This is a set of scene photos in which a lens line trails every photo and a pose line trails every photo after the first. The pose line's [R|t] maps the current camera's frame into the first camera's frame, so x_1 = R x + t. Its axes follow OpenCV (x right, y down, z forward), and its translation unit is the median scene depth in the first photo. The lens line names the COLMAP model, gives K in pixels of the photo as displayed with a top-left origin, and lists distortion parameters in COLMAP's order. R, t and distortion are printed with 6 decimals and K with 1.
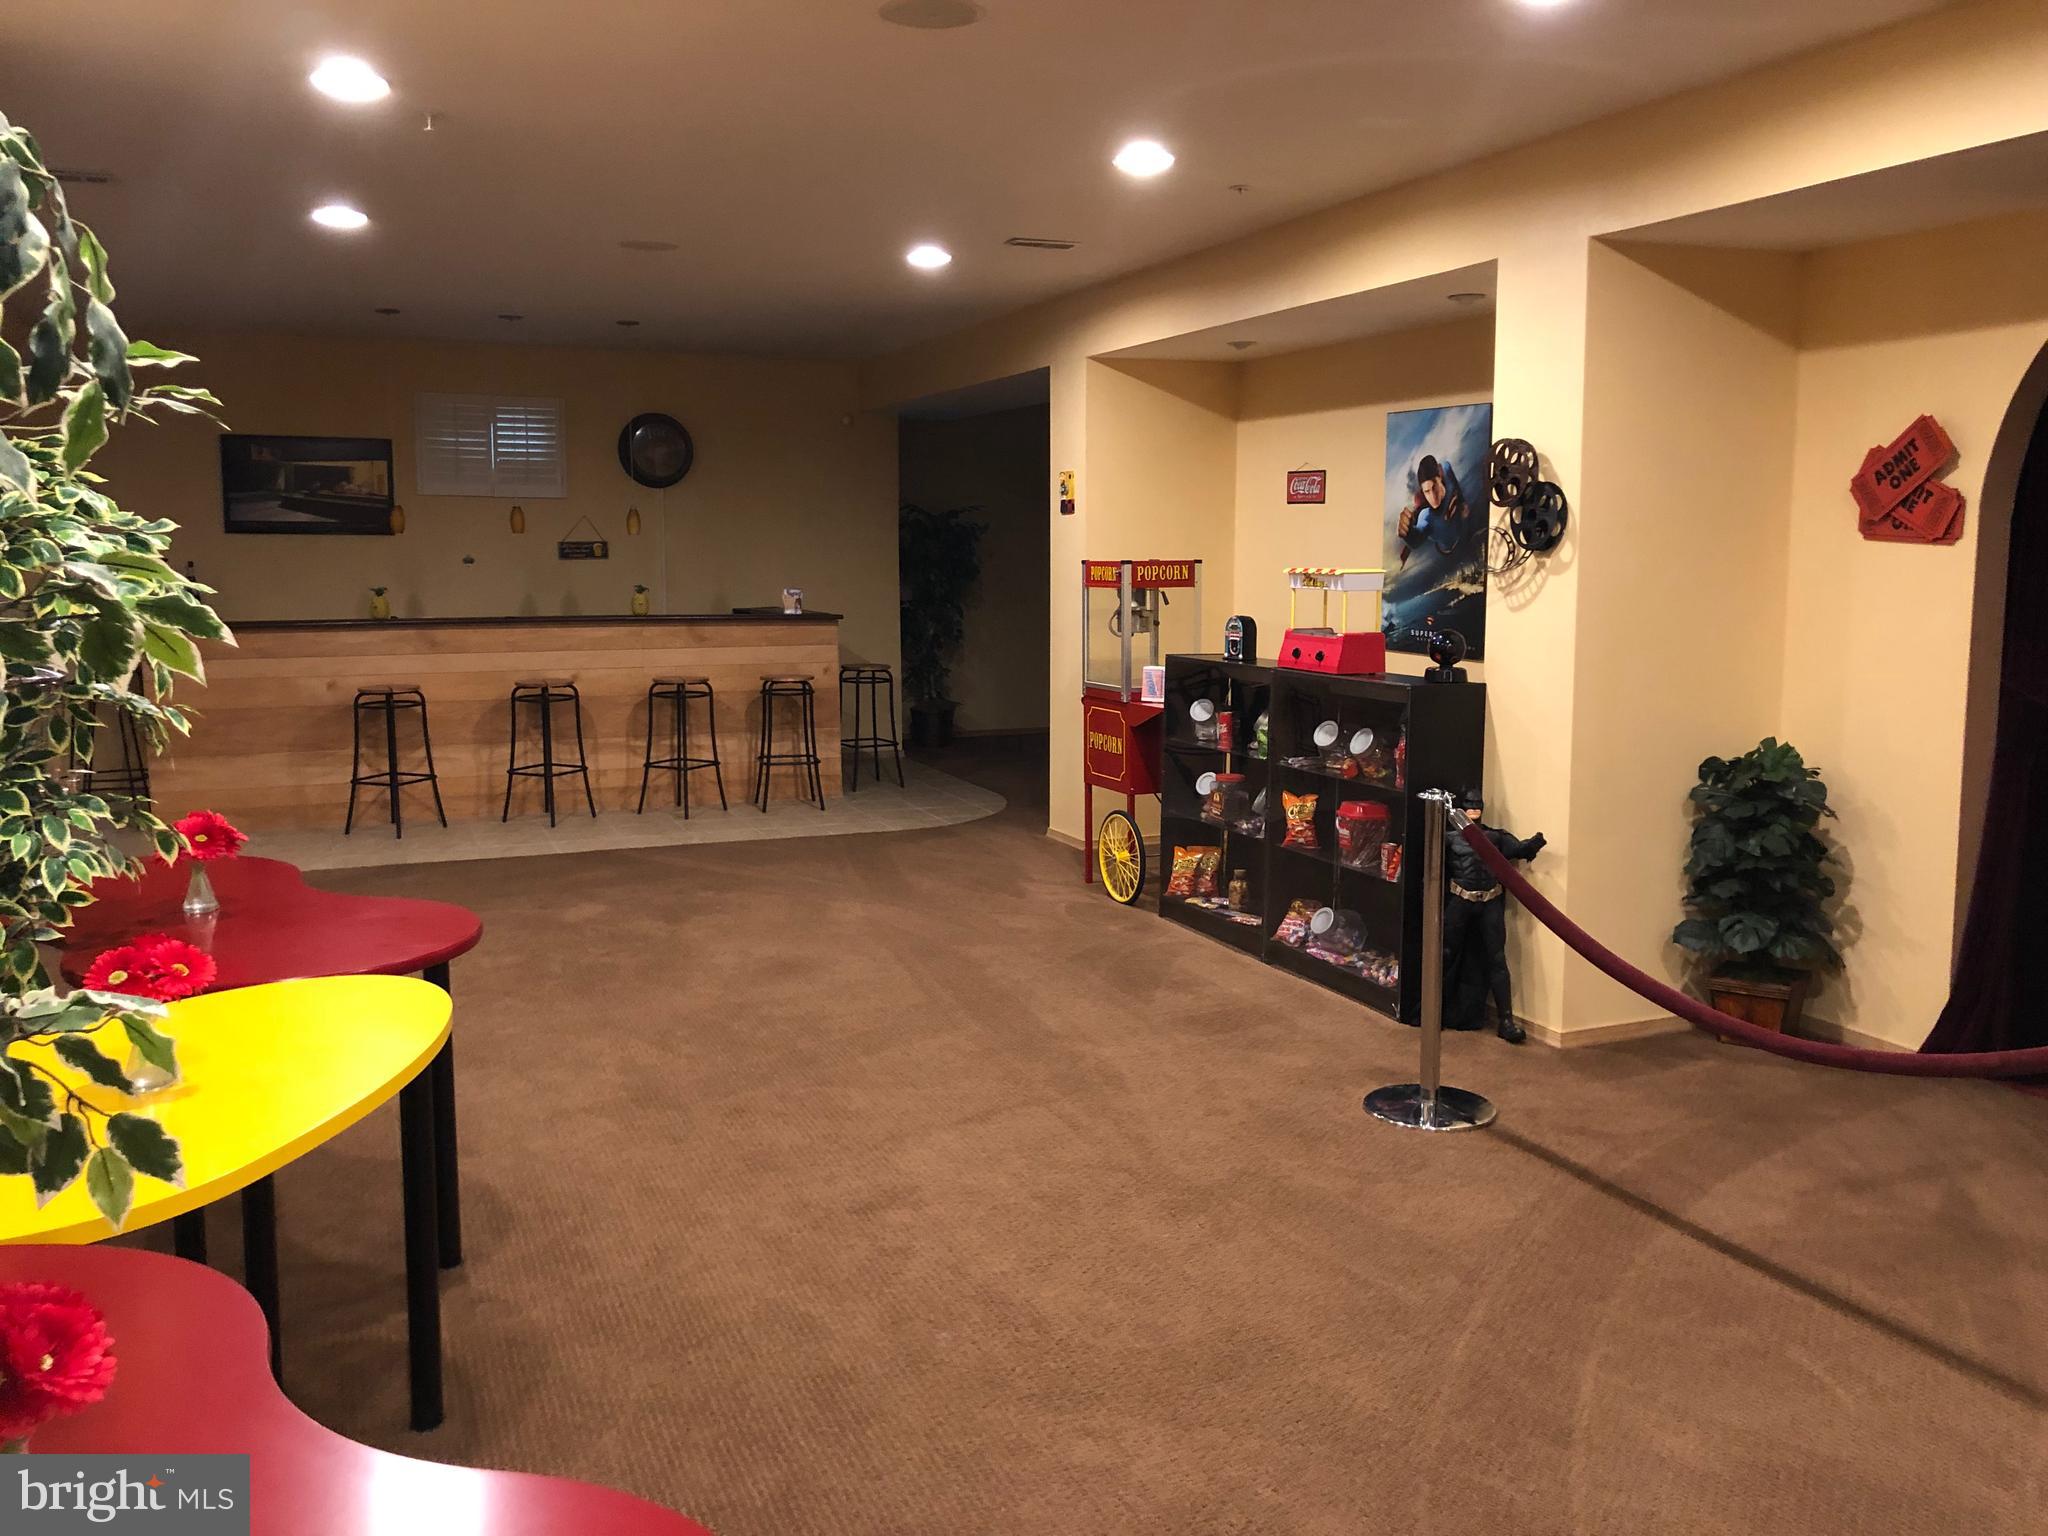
lens RADIAL K [[1685.2, 0, 1024.5], [0, 1685.2, 743.0], [0, 0, 1]] dist [0.042998, -0.070863]
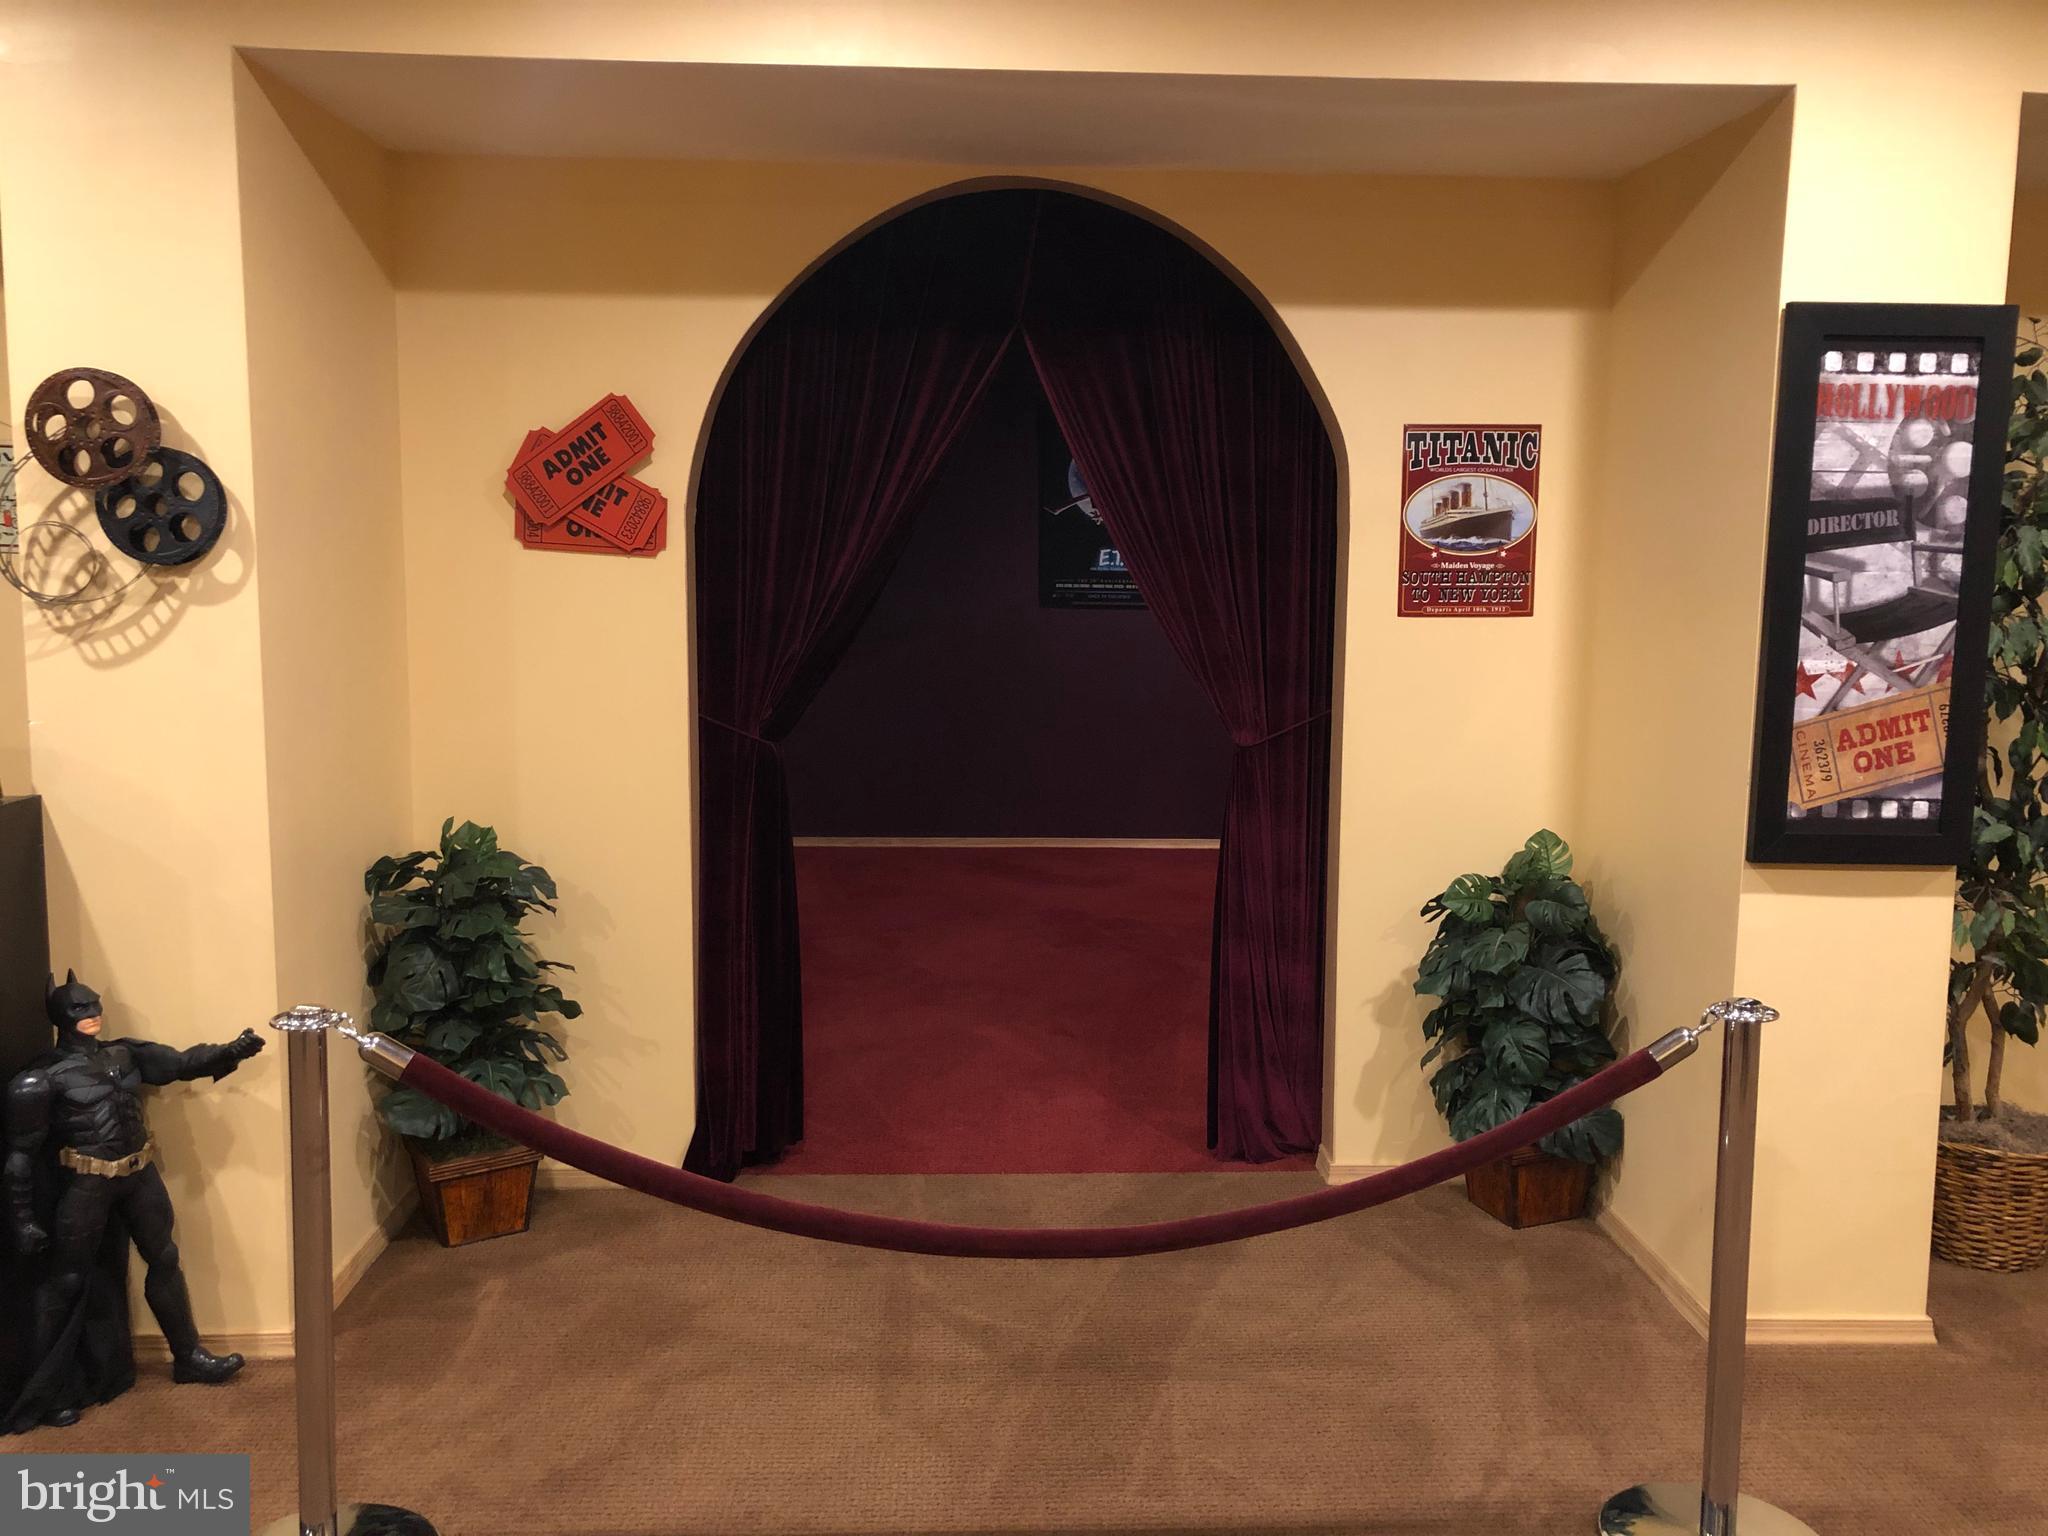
lens RADIAL K [[1685.2, 0, 1024.5], [0, 1685.2, 743.0], [0, 0, 1]] dist [0.042998, -0.070863]
pose [[0.340366, -0.105965, 0.934303, -0.155289], [0.102106, 0.991919, 0.075302, -0.065211], [-0.934733, 0.069767, 0.348436, 0.511474]]
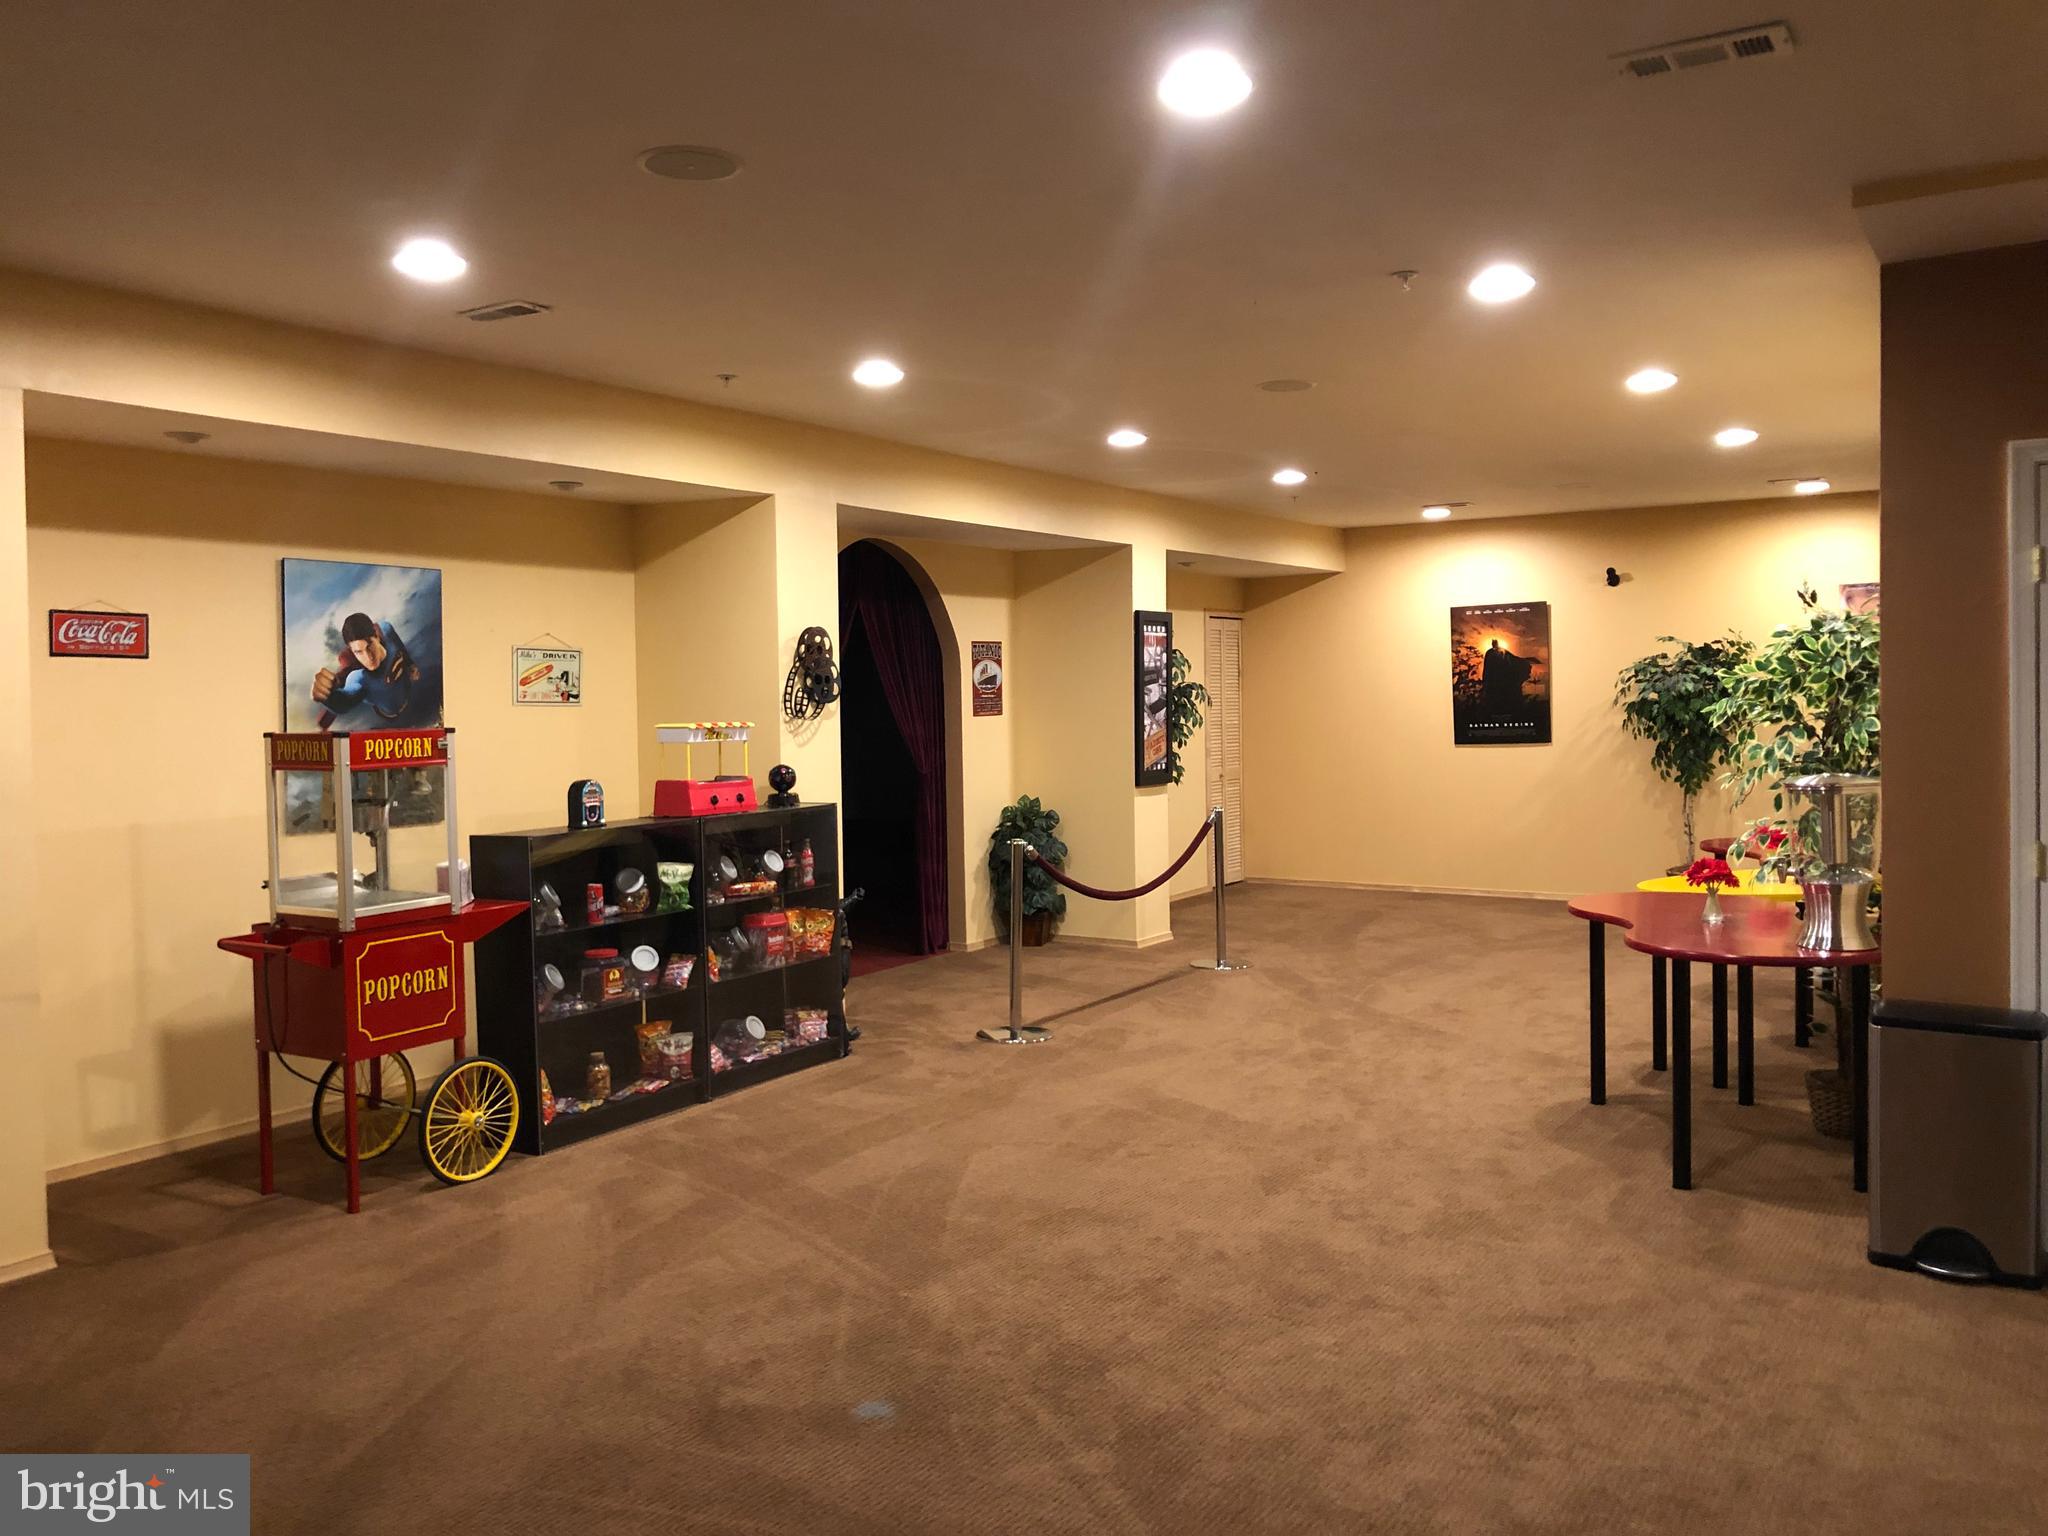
lens RADIAL K [[1685.2, 0, 1024.5], [0, 1685.2, 743.0], [0, 0, 1]] dist [0.042998, -0.070863]
pose [[-0.582313, -0.015585, 0.812815, -0.980419], [0.113575, 0.988452, 0.100319, -0.205174], [-0.804992, 0.150733, -0.573818, 1.691048]]
